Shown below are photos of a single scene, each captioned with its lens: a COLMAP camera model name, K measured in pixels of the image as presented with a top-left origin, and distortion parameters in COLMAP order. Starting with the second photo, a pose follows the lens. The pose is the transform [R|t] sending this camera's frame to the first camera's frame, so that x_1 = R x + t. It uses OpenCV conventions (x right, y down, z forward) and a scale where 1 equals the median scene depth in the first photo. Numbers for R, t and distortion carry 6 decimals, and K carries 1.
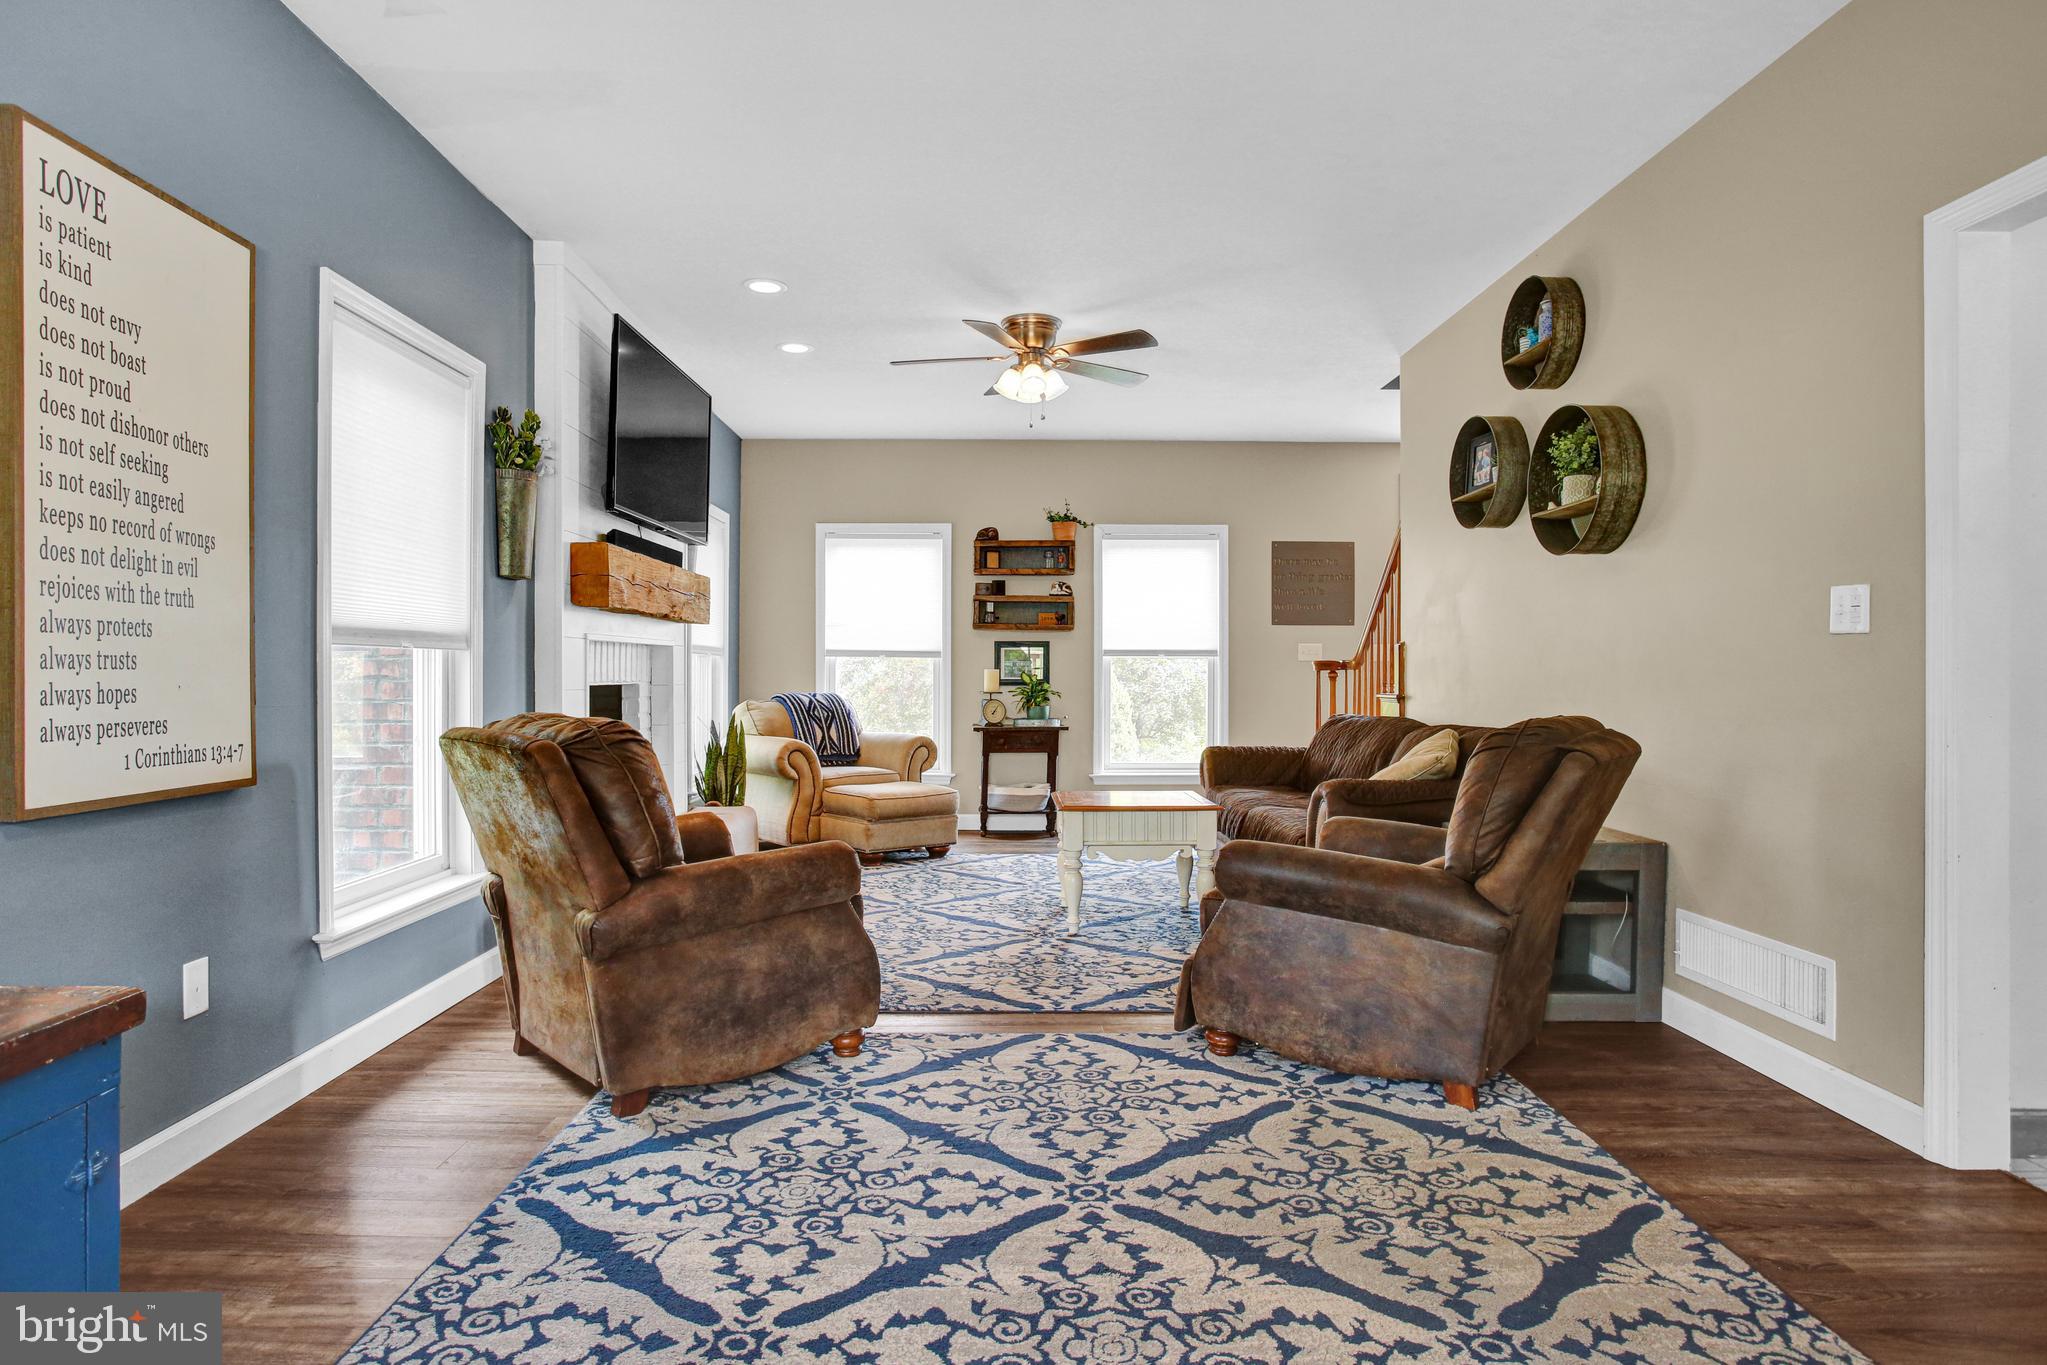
lens RADIAL K [[1164.4, 0, 1015.7], [0, 1164.4, 693.6], [0, 0, 1]] dist [-0.065224, 0.044142]
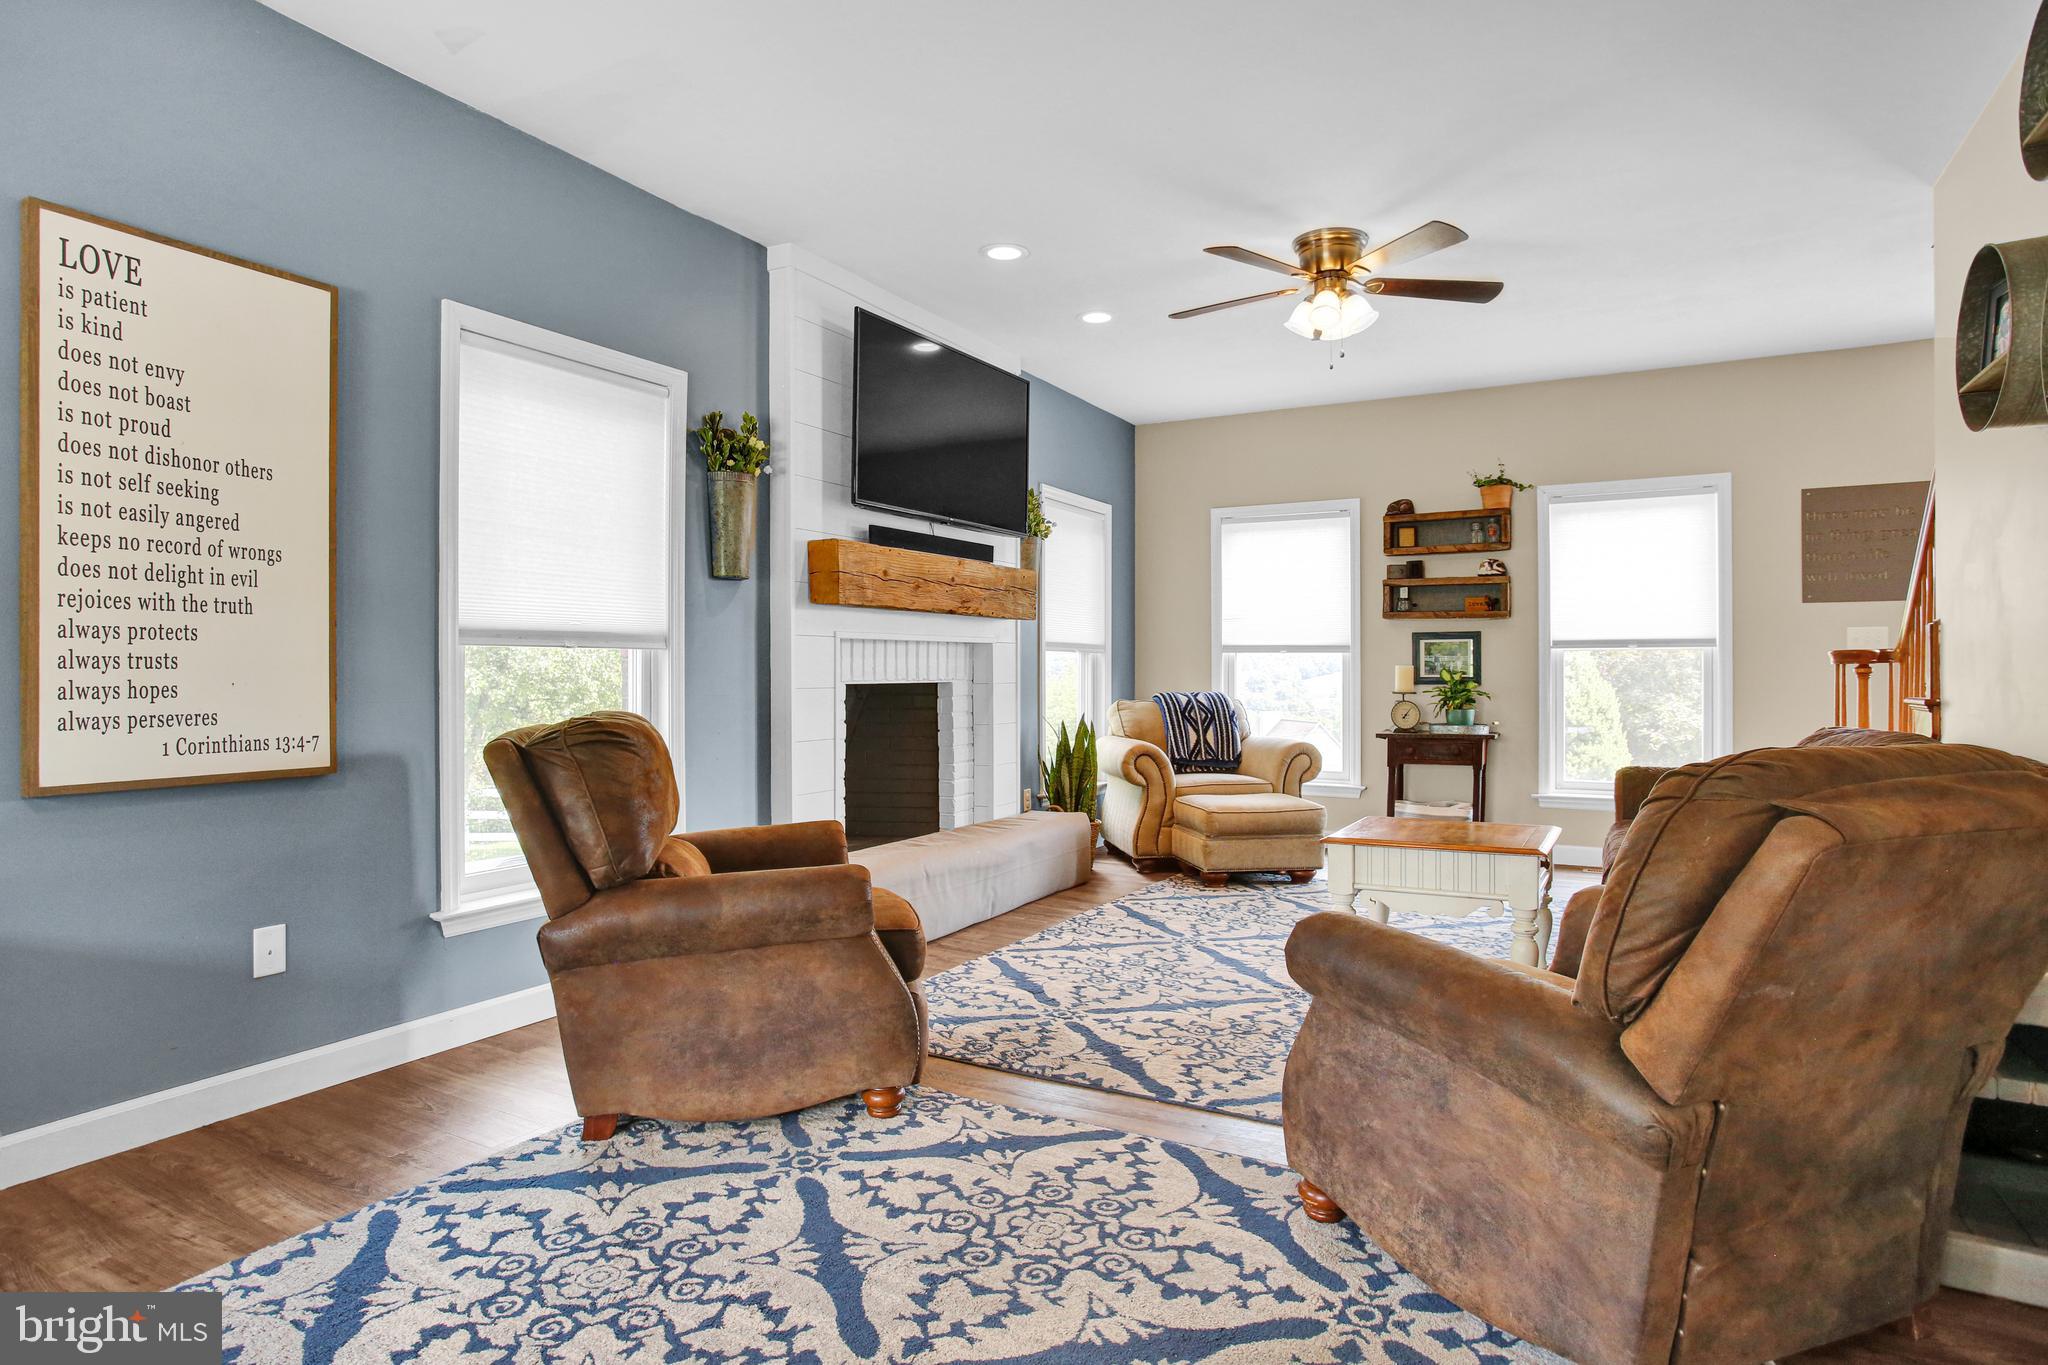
lens RADIAL K [[1141.3, 0, 1024.0], [0, 1141.3, 682.5], [0, 0, 1]] dist [-0.065696, 0.038451]
pose [[0.858461, 0.000981, -0.512877, 0.403714], [-0.005292, 0.999962, -0.006945, -0.003171], [0.512851, 0.008676, 0.858434, 0.355998]]
